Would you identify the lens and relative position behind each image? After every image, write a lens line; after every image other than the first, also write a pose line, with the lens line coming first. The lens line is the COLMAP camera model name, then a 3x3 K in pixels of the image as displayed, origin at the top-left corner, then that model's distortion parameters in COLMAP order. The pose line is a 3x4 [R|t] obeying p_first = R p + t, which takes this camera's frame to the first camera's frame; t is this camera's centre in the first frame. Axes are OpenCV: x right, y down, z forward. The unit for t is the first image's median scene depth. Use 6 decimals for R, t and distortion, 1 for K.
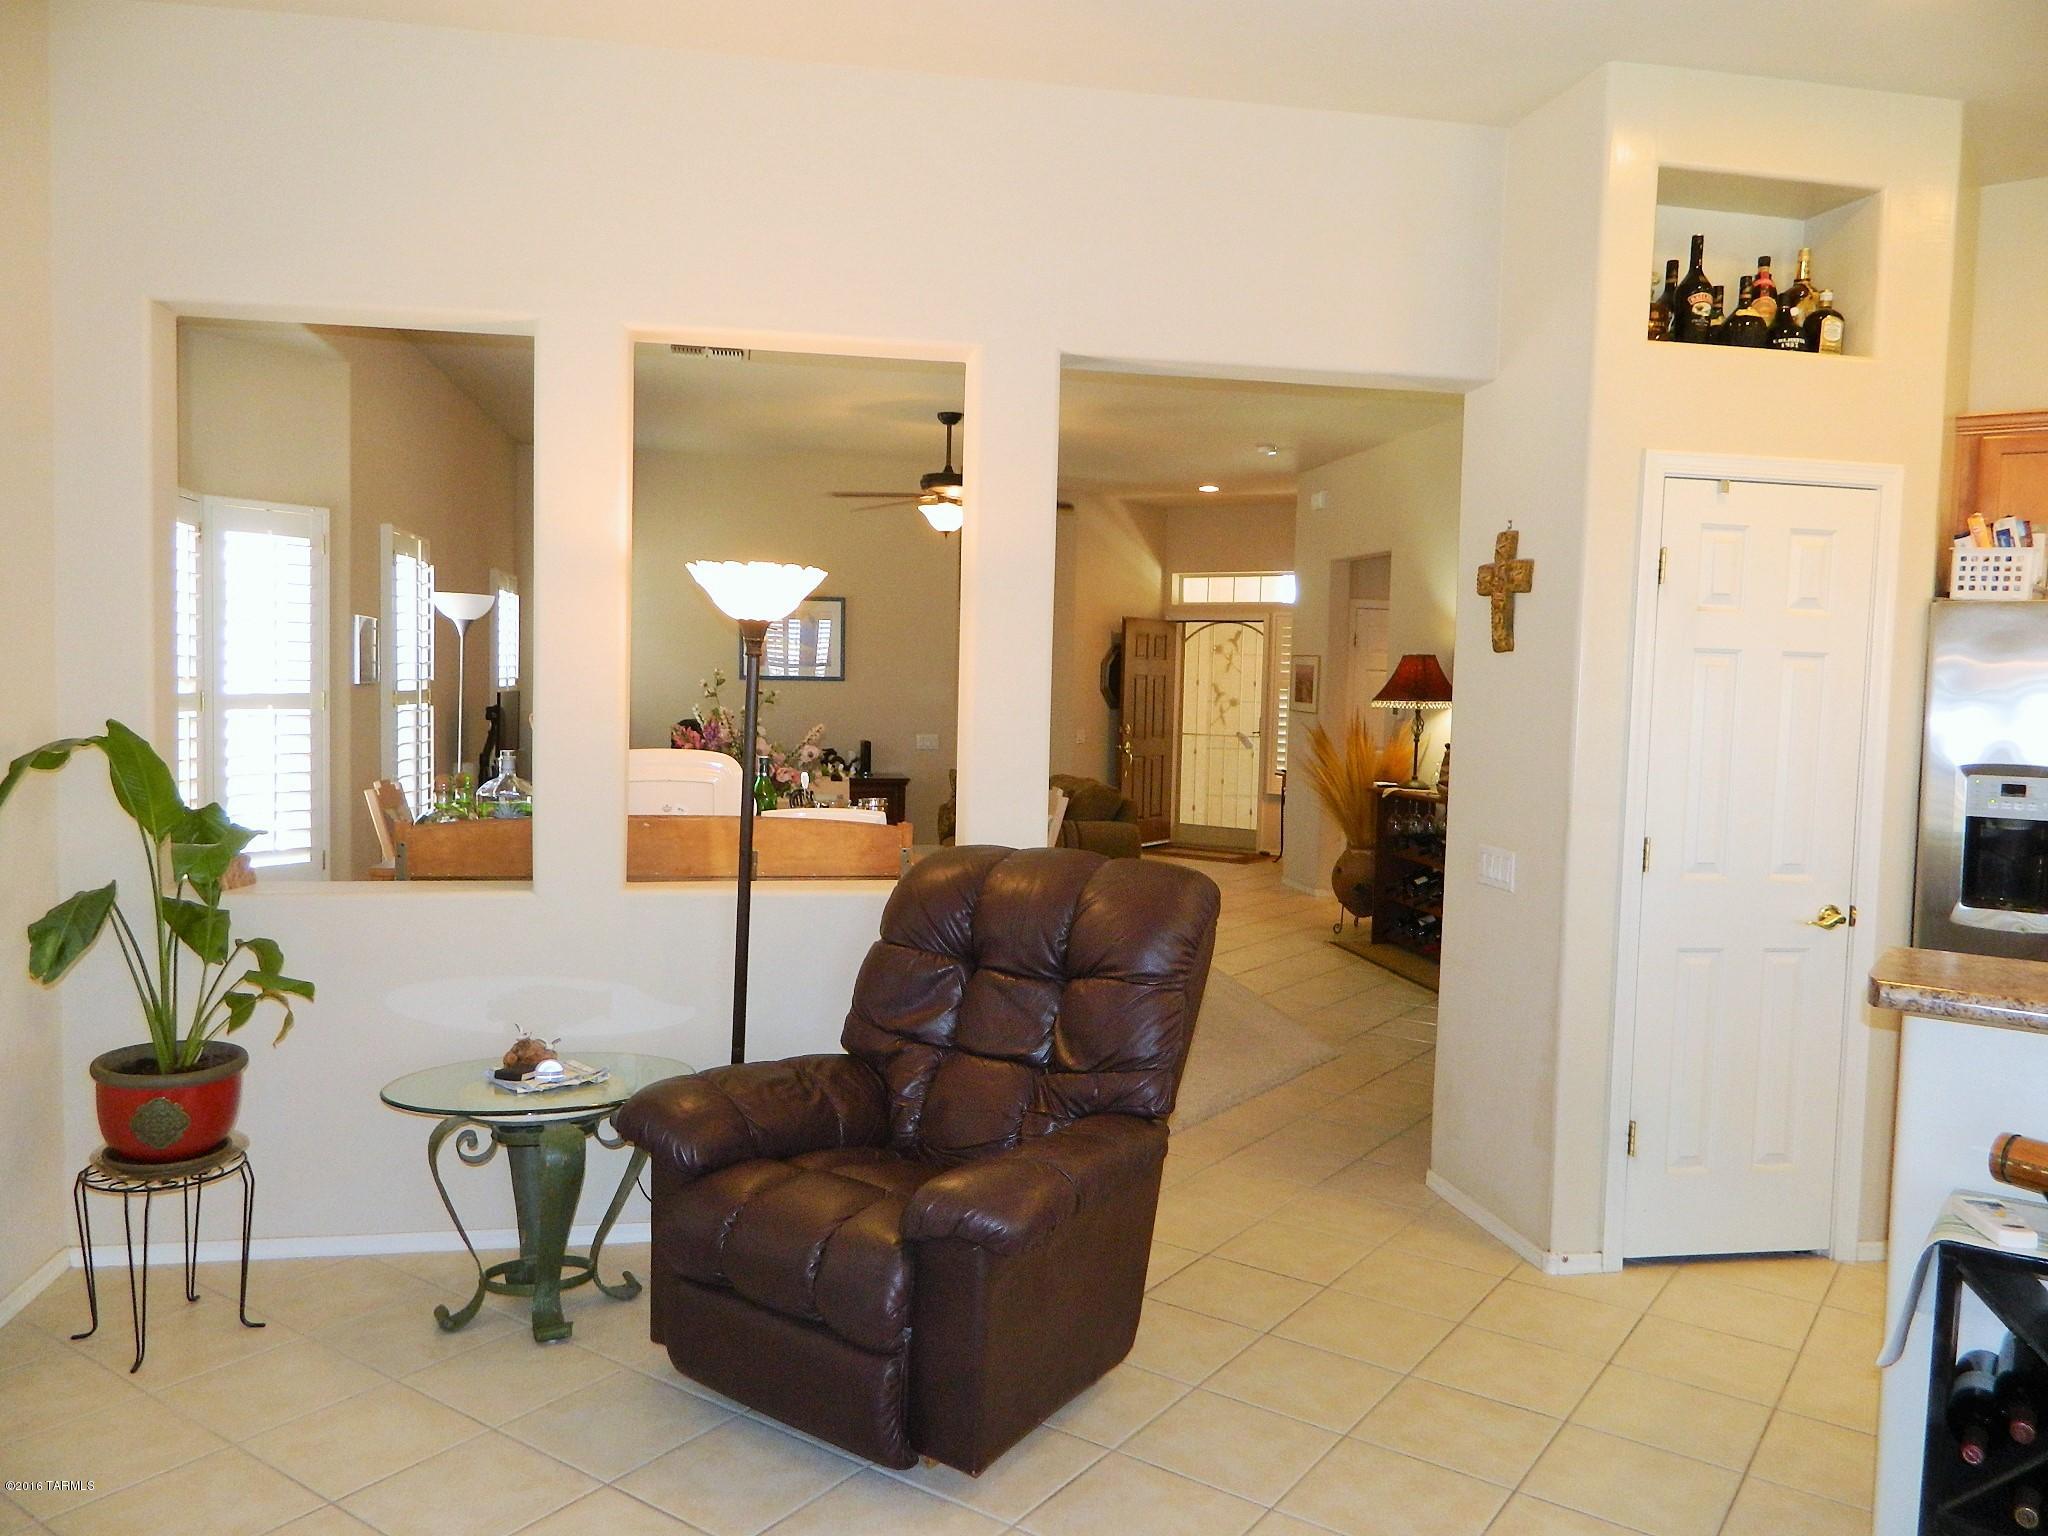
lens RADIAL K [[1514.9, 0, 1013.5], [0, 1514.9, 756.1], [0, 0, 1]] dist [0.002238, -0.003341]
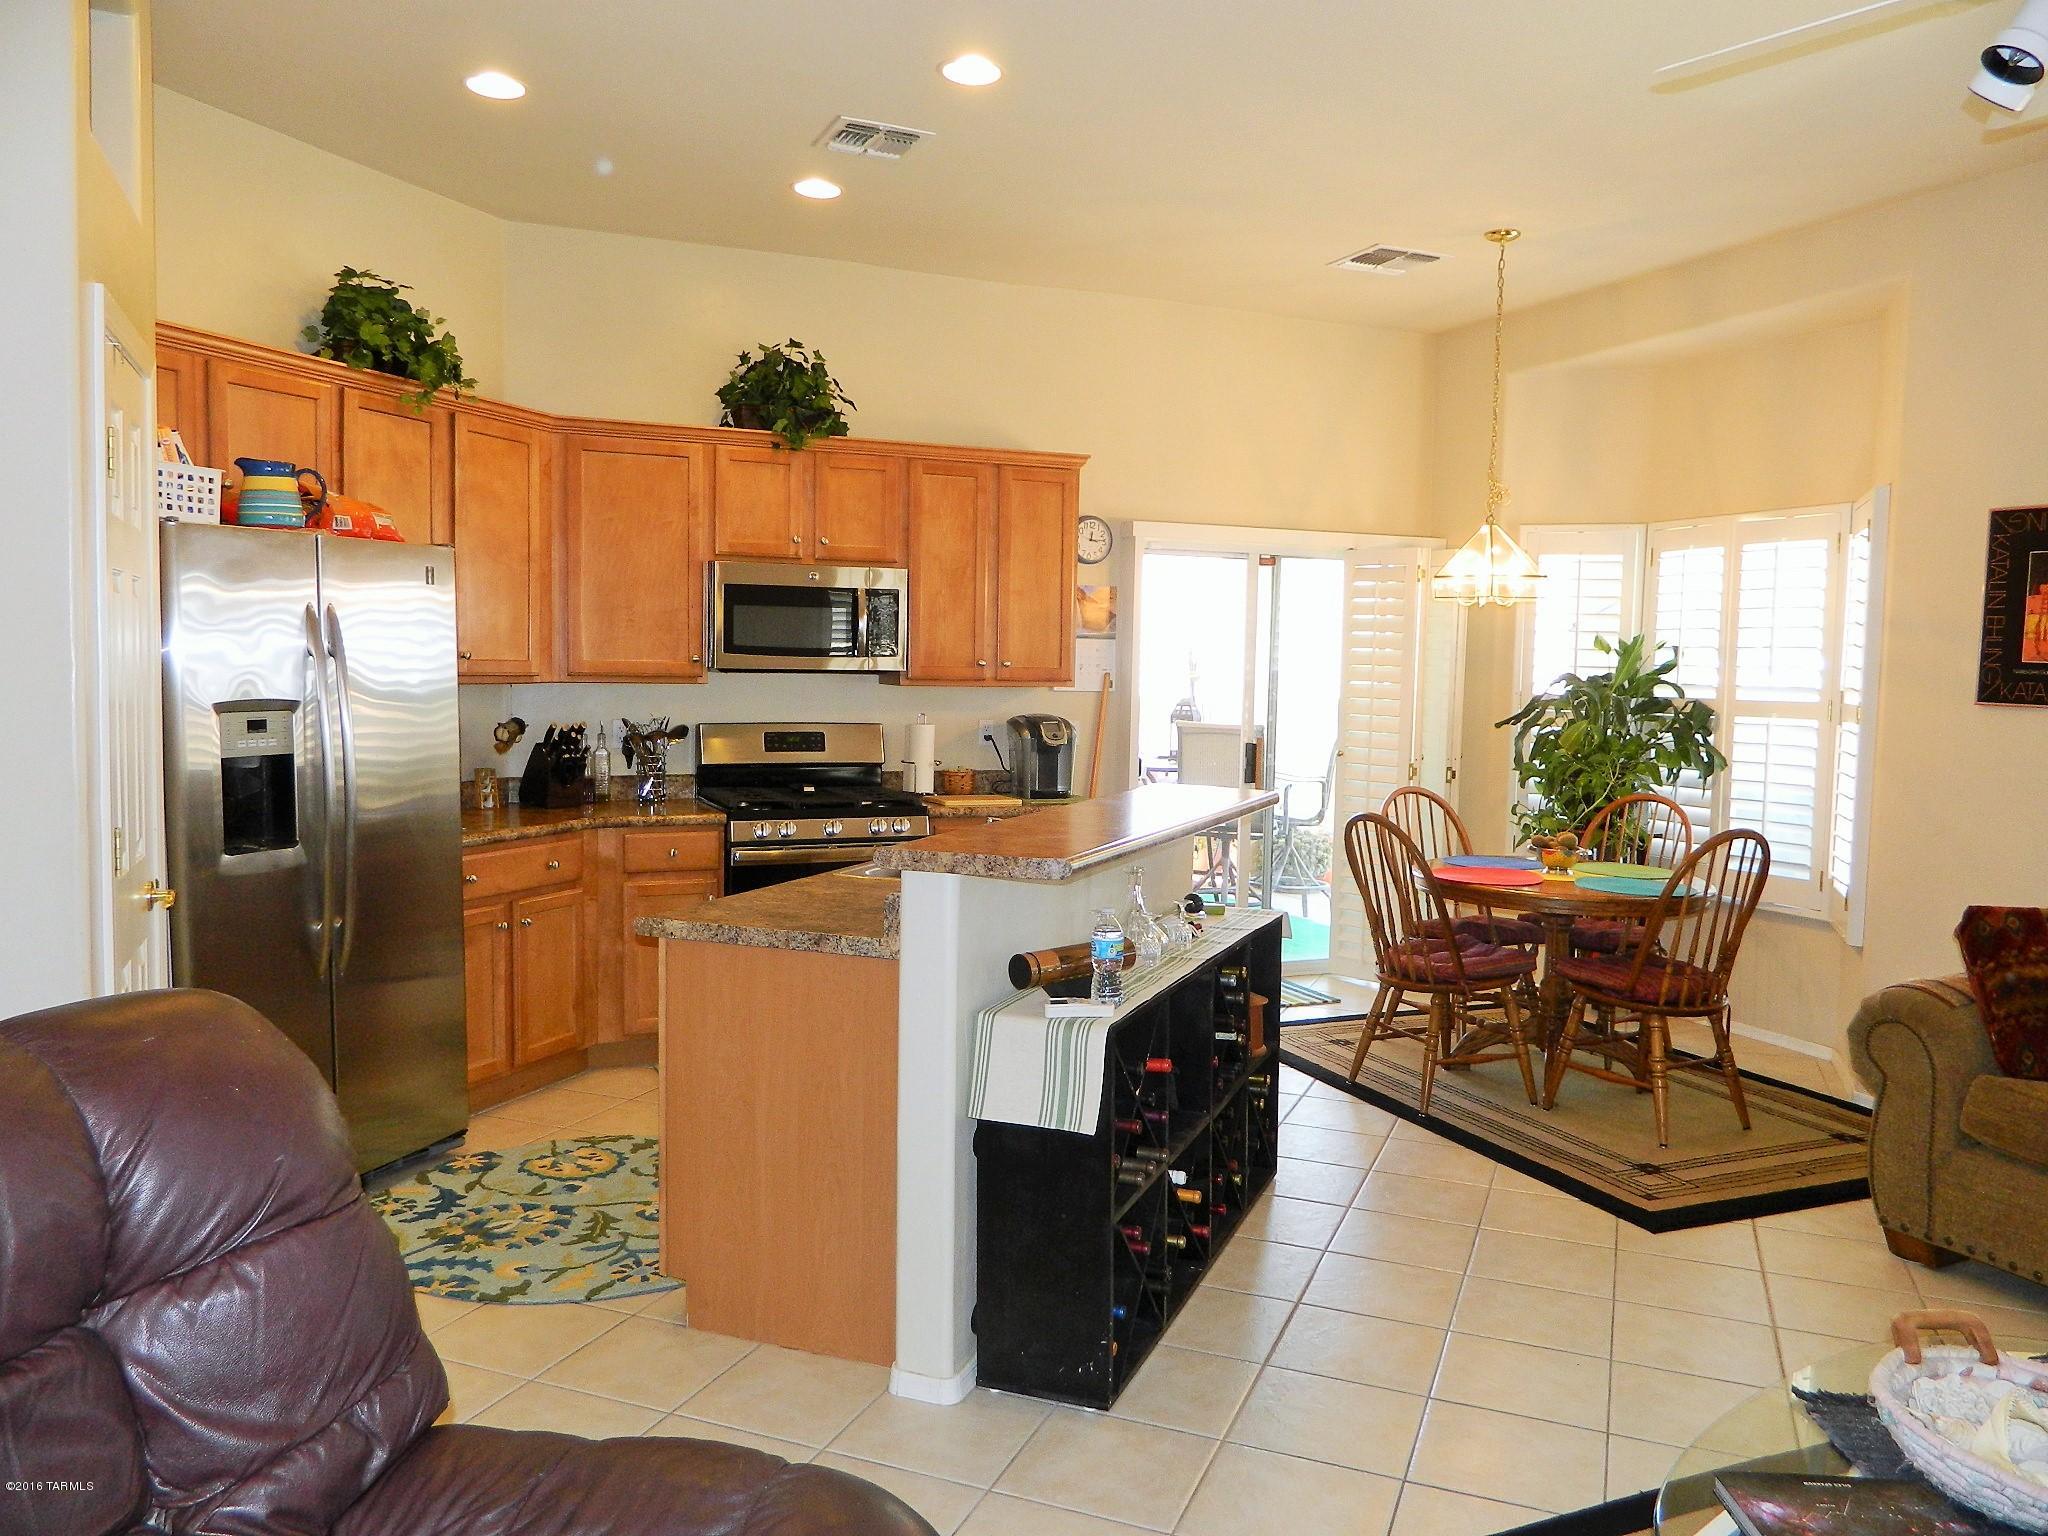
lens RADIAL K [[1514.9, 0, 1013.5], [0, 1514.9, 756.1], [0, 0, 1]] dist [0.002238, -0.003341]
pose [[-0.221944, -0.093804, 0.970537, -0.163056], [0.028840, 0.994295, 0.102695, -0.018611], [-0.974633, 0.050783, -0.217972, 0.319942]]
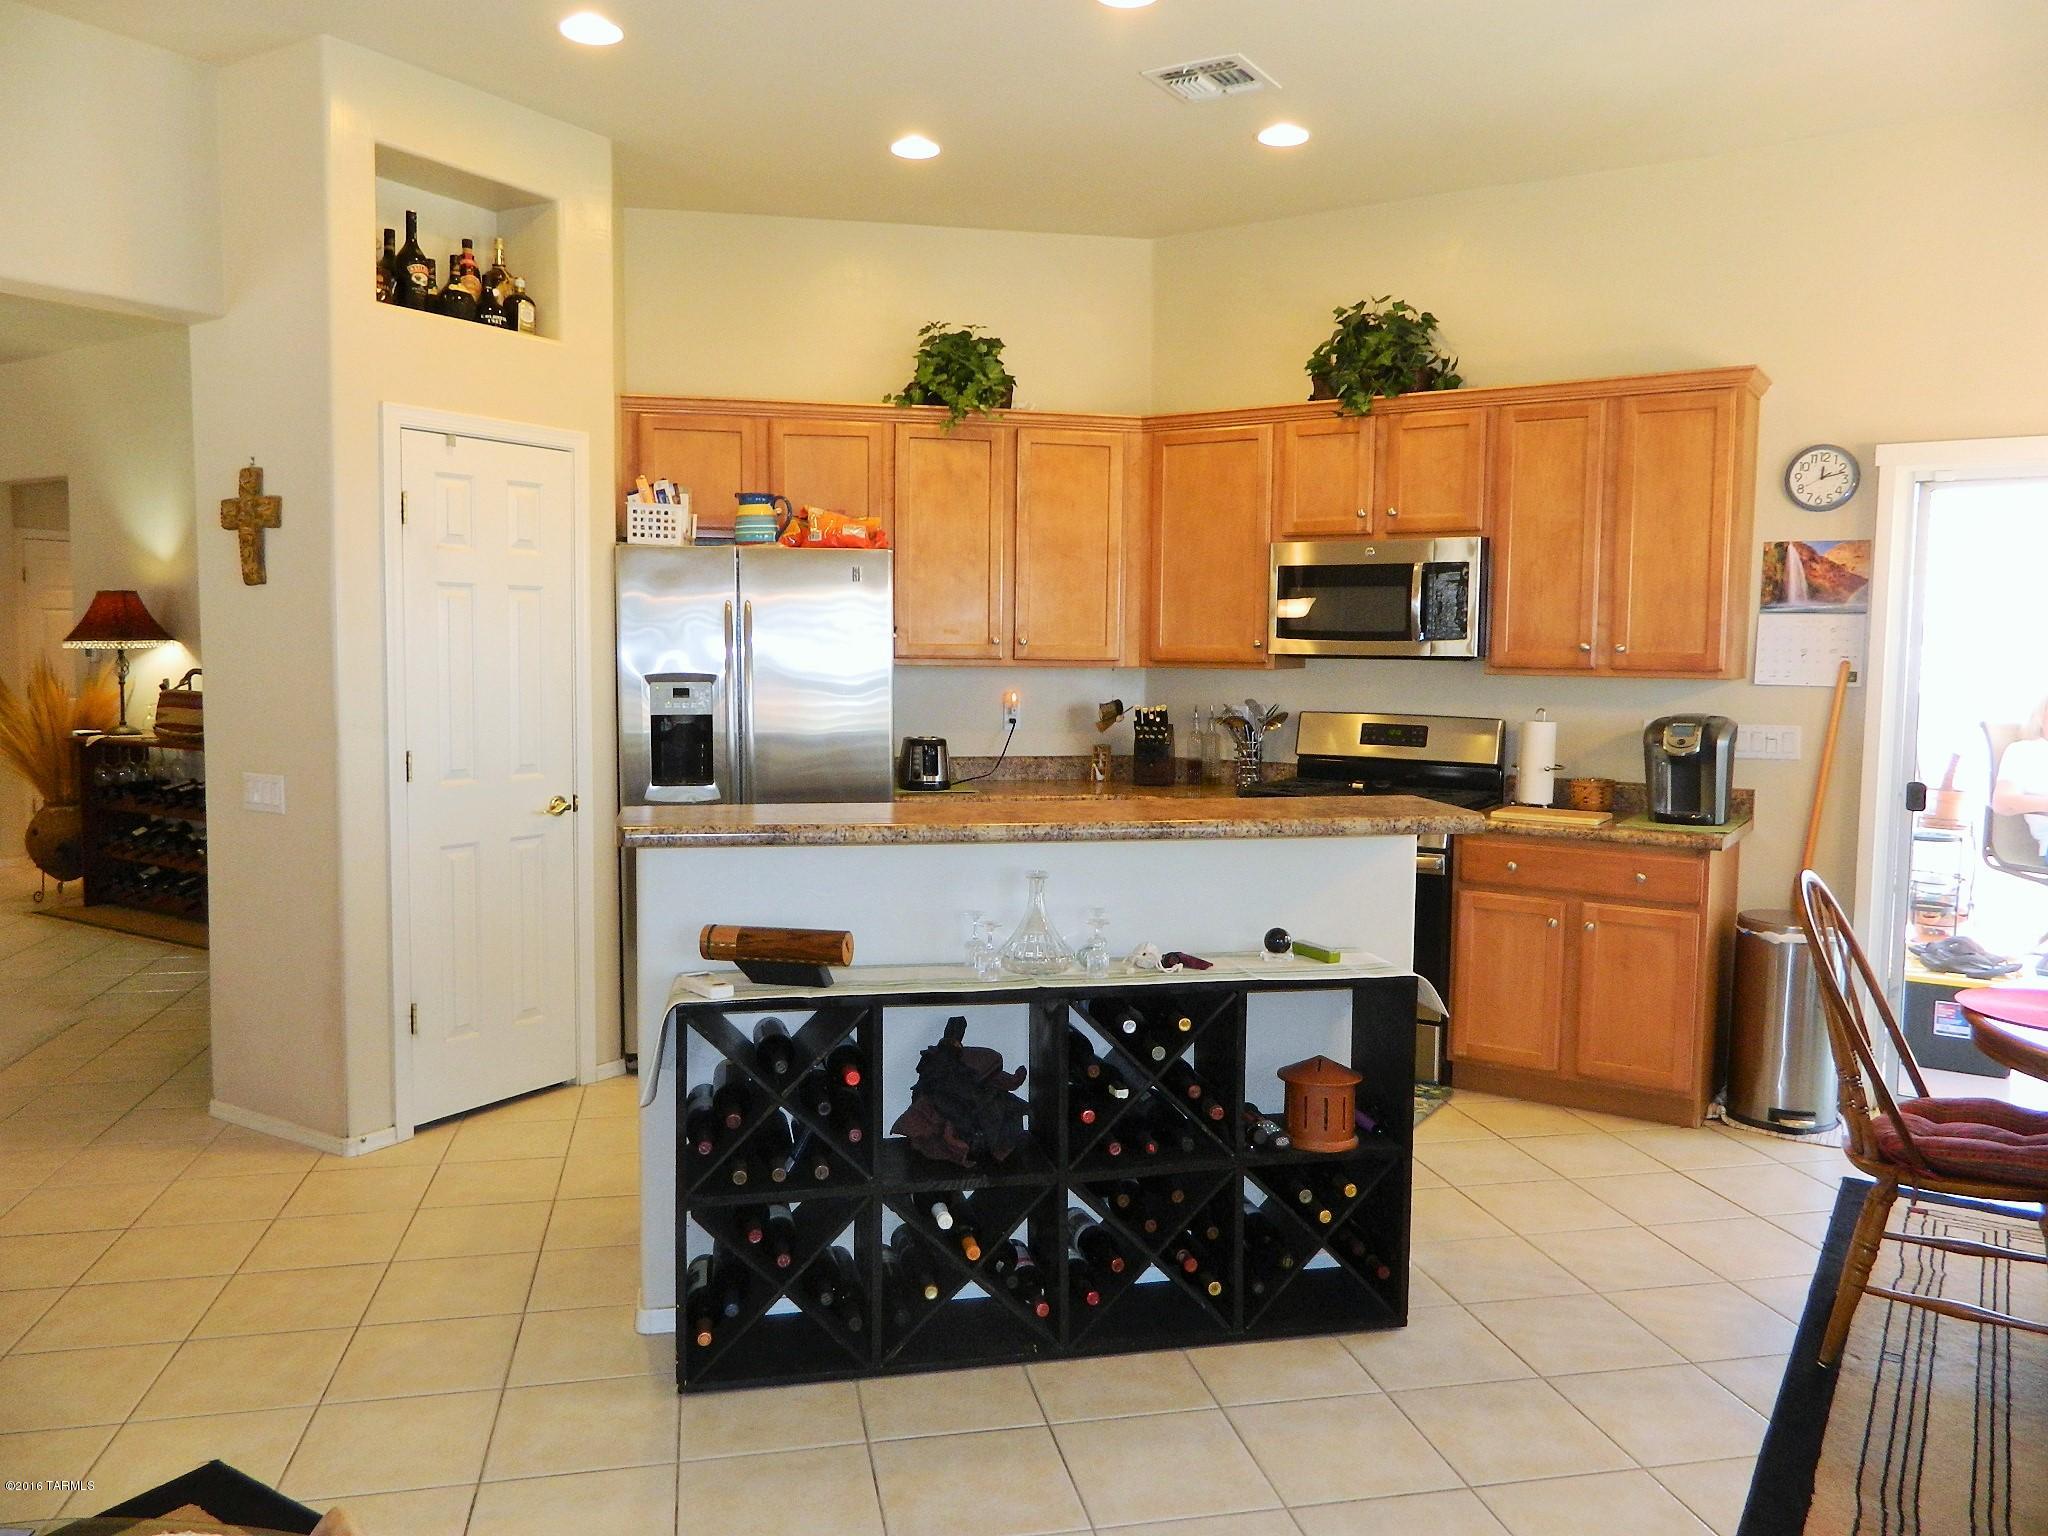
lens RADIAL K [[1514.9, 0, 1013.5], [0, 1514.9, 756.1], [0, 0, 1]] dist [0.002238, -0.003341]
pose [[0.684675, -0.078307, 0.724630, -0.037969], [0.049447, 0.996912, 0.061010, 0.004870], [-0.727169, -0.005941, 0.686432, -0.041278]]
